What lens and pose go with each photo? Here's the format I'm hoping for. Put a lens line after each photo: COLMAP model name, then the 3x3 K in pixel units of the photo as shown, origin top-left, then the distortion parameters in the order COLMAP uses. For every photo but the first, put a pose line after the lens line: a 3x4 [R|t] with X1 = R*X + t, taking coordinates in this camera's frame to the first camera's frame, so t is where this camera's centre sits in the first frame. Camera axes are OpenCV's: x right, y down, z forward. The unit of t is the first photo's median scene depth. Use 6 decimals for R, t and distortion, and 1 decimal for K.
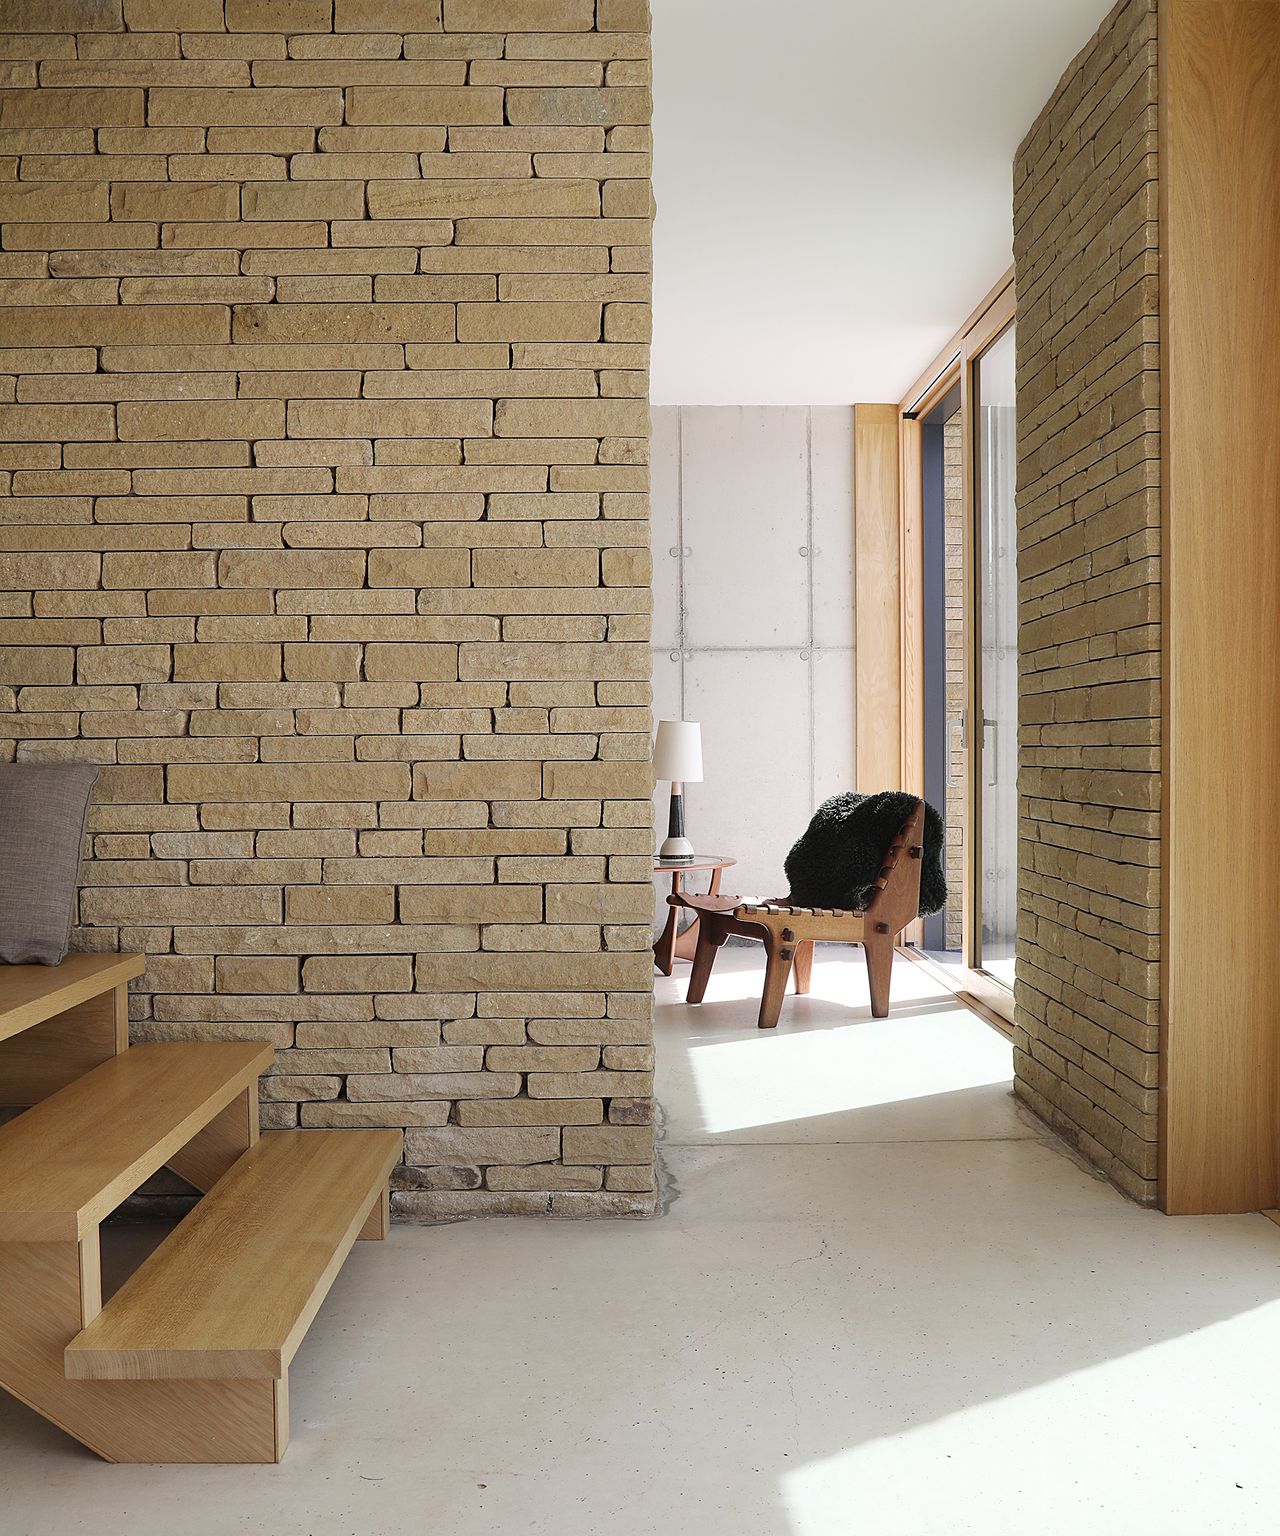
lens RADIAL K [[1516.5, 0, 638.6], [0, 1516.5, 783.7], [0, 0, 1]] dist [-0.083643, 0.096890]
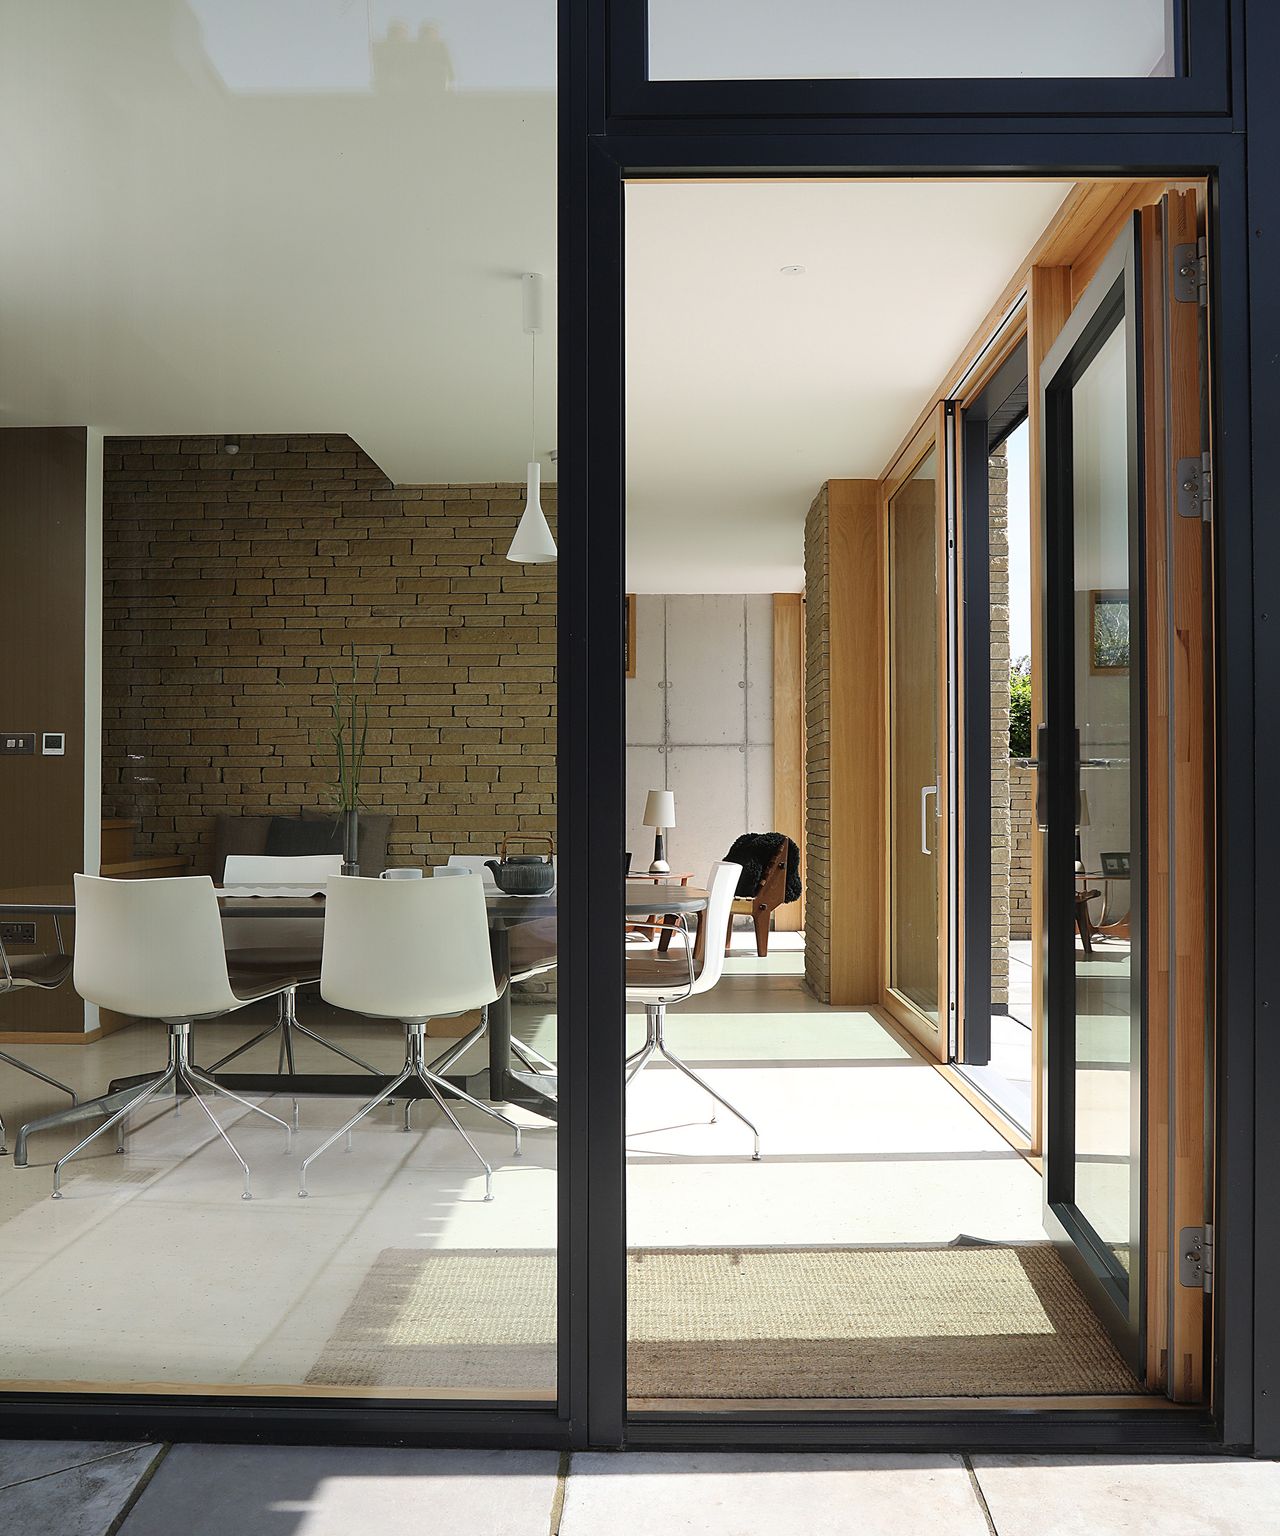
lens RADIAL K [[1563.1, 0, 640.1], [0, 1563.1, 785.0], [0, 0, 1]] dist [-0.078972, 0.127700]
pose [[0.999441, 0.003591, -0.033229, 0.129254], [-0.004665, 0.999467, -0.032309, 0.017271], [0.033096, 0.032446, 0.998925, -1.513905]]
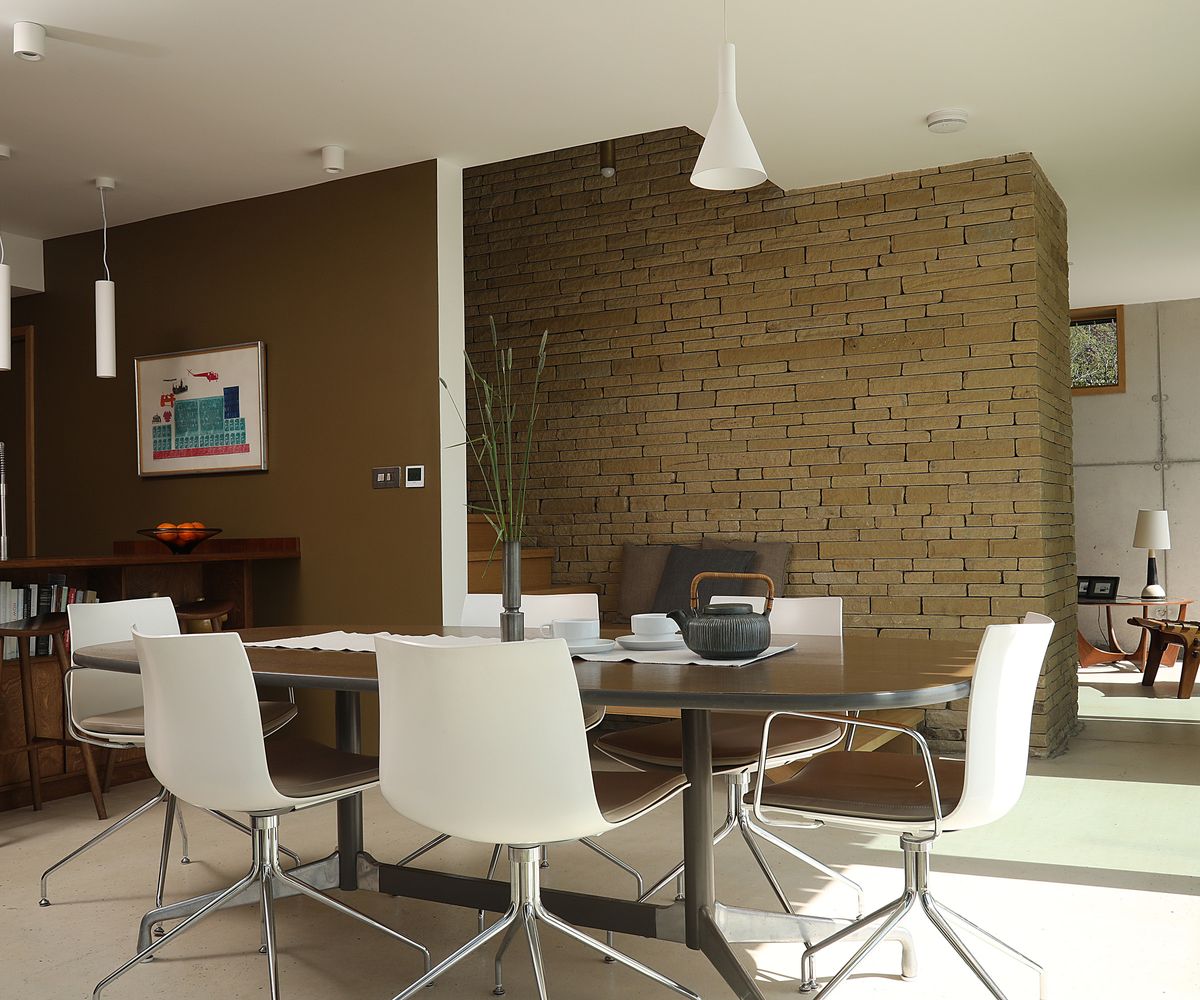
lens RADIAL K [[1221.1, 0, 595.9], [0, 1221.1, 509.0], [0, 0, 1]] dist [-0.078972, 0.127700]
pose [[0.869126, -0.020452, -0.494169, 0.301877], [0.002595, 0.999319, -0.036794, 0.003702], [0.494585, 0.030696, 0.868587, -0.760921]]
